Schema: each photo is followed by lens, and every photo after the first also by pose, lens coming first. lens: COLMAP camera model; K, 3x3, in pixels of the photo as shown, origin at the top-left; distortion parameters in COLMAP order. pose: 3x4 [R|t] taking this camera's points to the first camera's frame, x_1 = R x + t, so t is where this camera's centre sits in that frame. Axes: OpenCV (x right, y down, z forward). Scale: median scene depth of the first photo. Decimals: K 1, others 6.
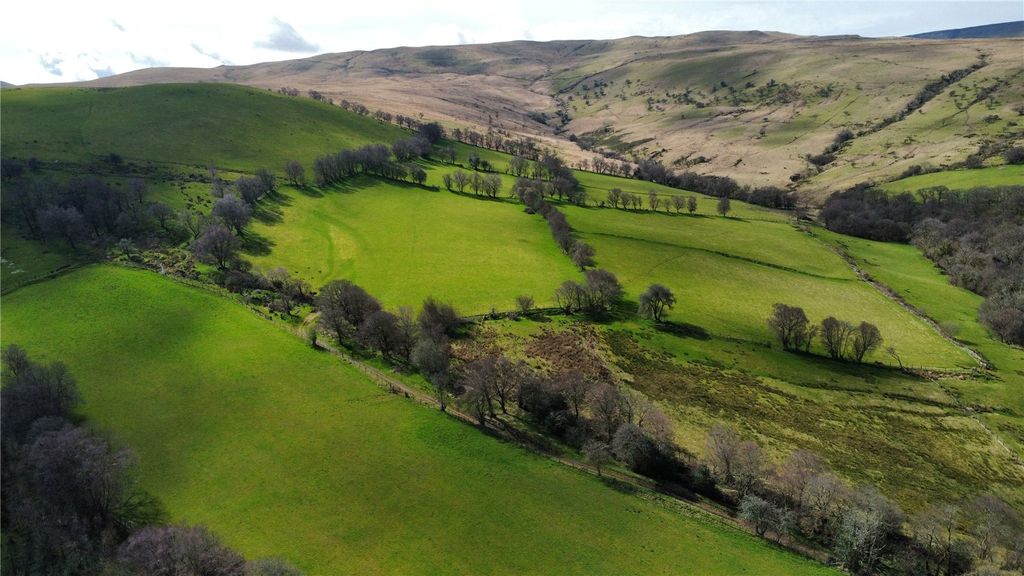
lens RADIAL K [[772.5, 0, 515.6], [0, 772.5, 283.5], [0, 0, 1]] dist [0.007066, -0.008076]
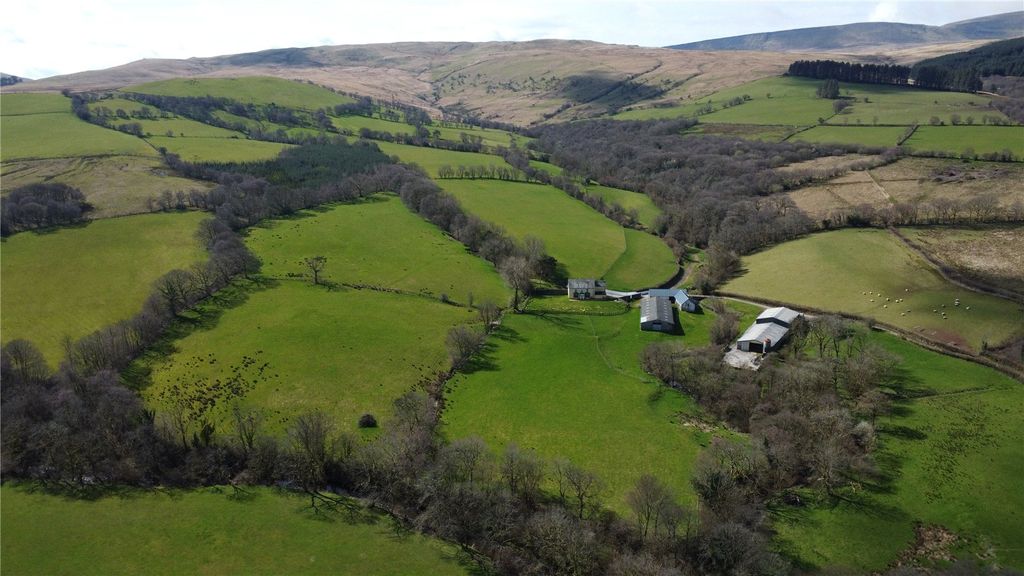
lens RADIAL K [[772.5, 0, 515.6], [0, 772.5, 283.5], [0, 0, 1]] dist [0.007066, -0.008076]
pose [[0.991626, -0.018730, 0.127774, 0.022703], [0.016362, 0.999675, 0.019559, 0.348914], [-0.128099, -0.017305, 0.991610, -1.502672]]
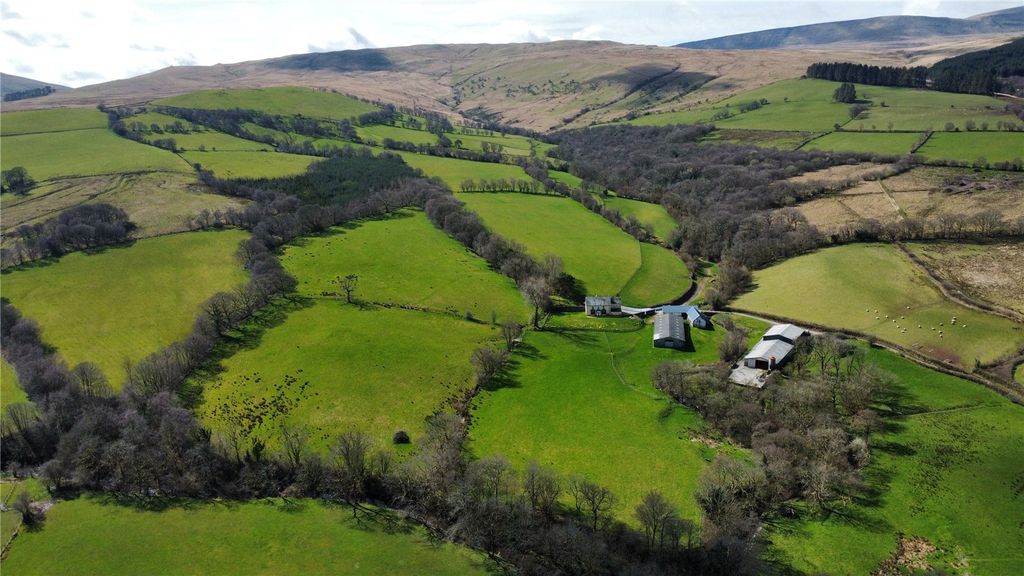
lens RADIAL K [[772.5, 0, 515.6], [0, 772.5, 283.5], [0, 0, 1]] dist [0.007066, -0.008076]
pose [[0.994571, -0.025410, 0.100914, 0.018041], [0.023146, 0.999455, 0.023547, 0.325496], [-0.101458, -0.021083, 0.994616, -1.548259]]
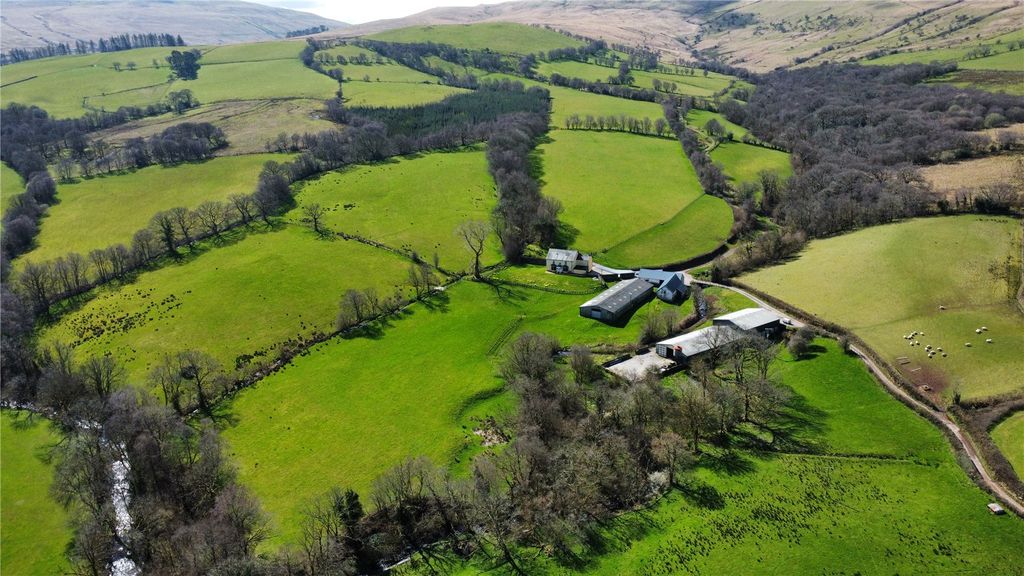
lens RADIAL K [[772.5, 0, 515.6], [0, 772.5, 283.5], [0, 0, 1]] dist [0.007066, -0.008076]
pose [[0.963412, 0.081784, -0.255242, 0.324695], [-0.058868, 0.993622, 0.096174, 0.326619], [0.261479, -0.077629, 0.962082, -1.420451]]
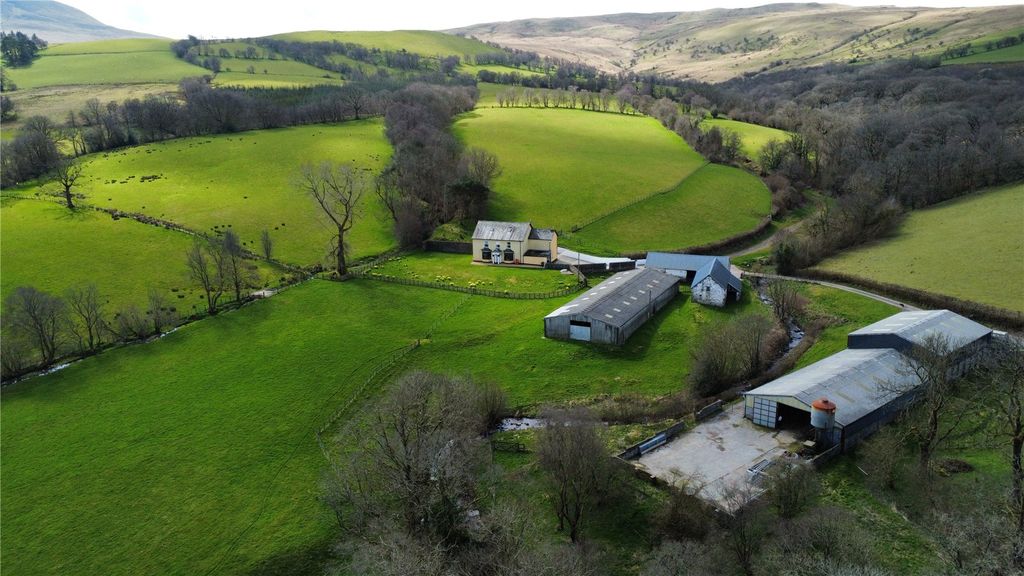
lens RADIAL K [[772.5, 0, 515.6], [0, 772.5, 283.5], [0, 0, 1]] dist [0.007066, -0.008076]
pose [[0.983695, 0.052363, -0.172054, 0.258776], [-0.047701, 0.998377, 0.031125, 0.378373], [0.173404, -0.022410, 0.984596, -1.111465]]
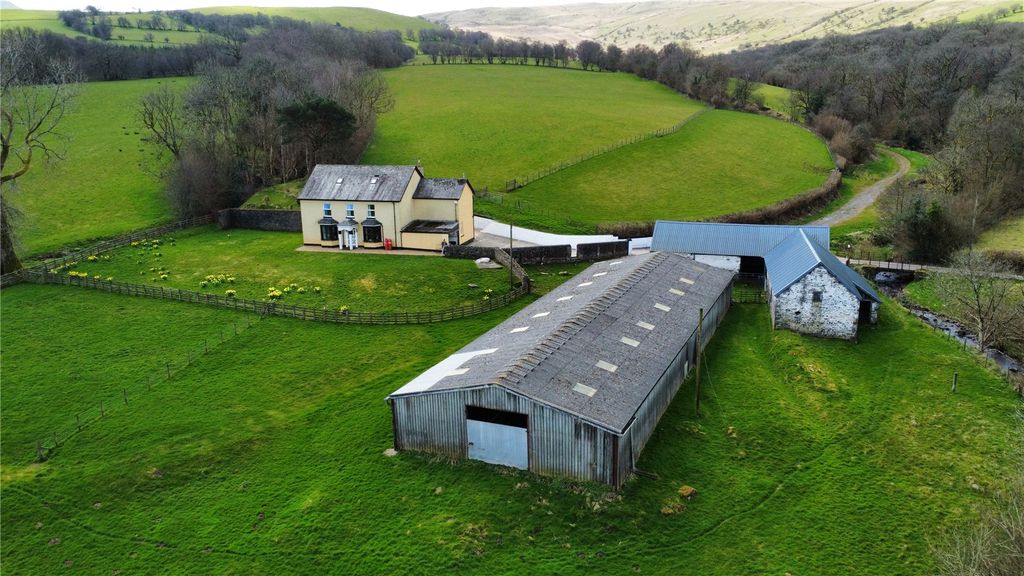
lens RADIAL K [[772.5, 0, 515.6], [0, 772.5, 283.5], [0, 0, 1]] dist [0.007066, -0.008076]
pose [[0.991606, 0.037420, -0.123764, 0.247394], [-0.034077, 0.998998, 0.029016, 0.382293], [0.124726, -0.024555, 0.991887, -0.923945]]
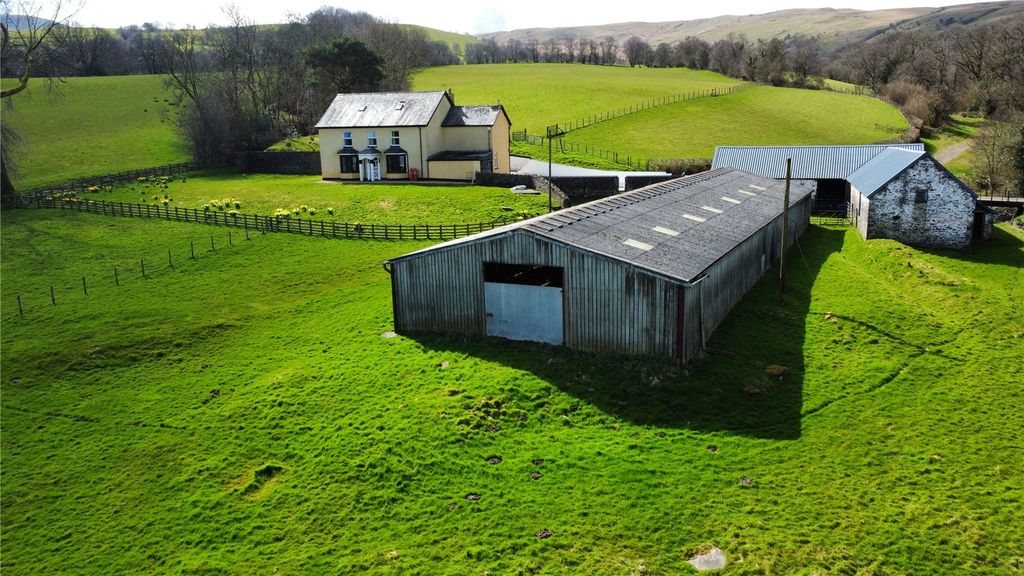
lens RADIAL K [[772.5, 0, 515.6], [0, 772.5, 283.5], [0, 0, 1]] dist [0.007066, -0.008076]
pose [[0.982388, 0.040623, -0.182382, 0.246636], [-0.040892, 0.999161, 0.002285, 0.400758], [0.182322, 0.005213, 0.983225, -0.903552]]
